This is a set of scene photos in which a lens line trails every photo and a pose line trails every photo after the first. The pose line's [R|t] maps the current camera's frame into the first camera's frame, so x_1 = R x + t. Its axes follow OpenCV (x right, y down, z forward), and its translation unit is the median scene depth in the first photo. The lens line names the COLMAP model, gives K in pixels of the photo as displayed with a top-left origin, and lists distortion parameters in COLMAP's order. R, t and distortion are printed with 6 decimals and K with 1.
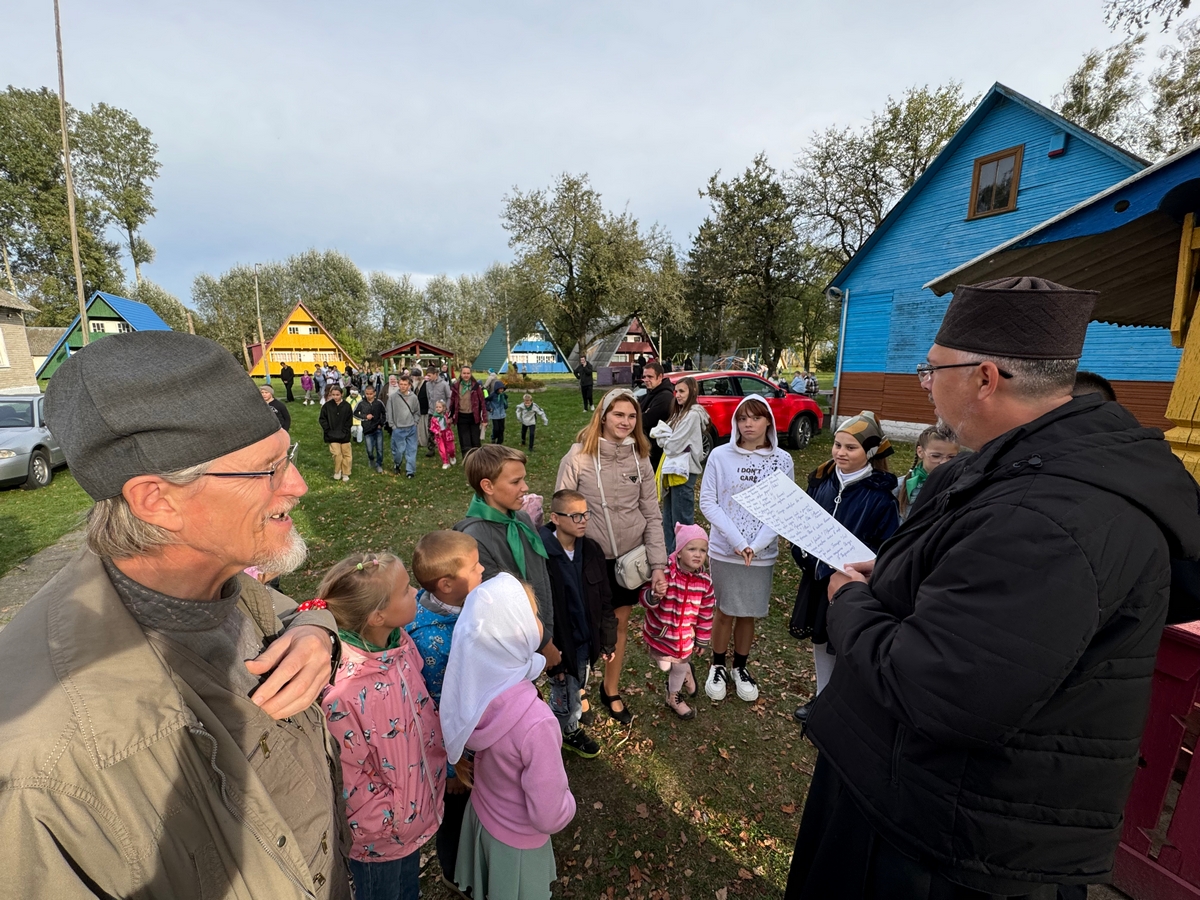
lens RADIAL K [[479.9, 0, 595.2], [0, 479.9, 450.3], [0, 0, 1]] dist [-0.002427, -0.000203]
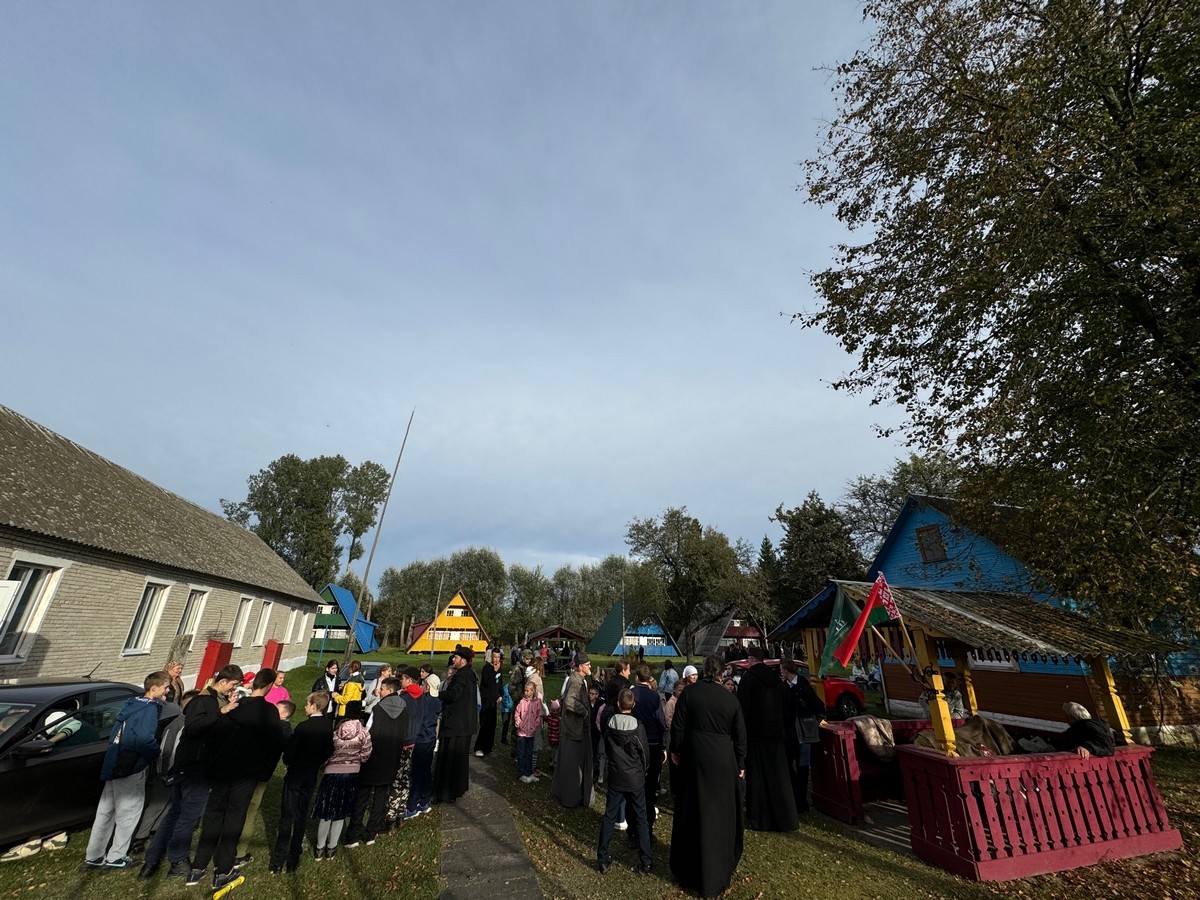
lens RADIAL K [[479.9, 0, 595.2], [0, 479.9, 450.3], [0, 0, 1]] dist [-0.002427, -0.000203]
pose [[0.976891, -0.059882, -0.205177, 0.010705], [-0.058997, 0.847112, -0.528129, 0.022974], [0.205434, 0.528029, 0.824004, -0.152996]]
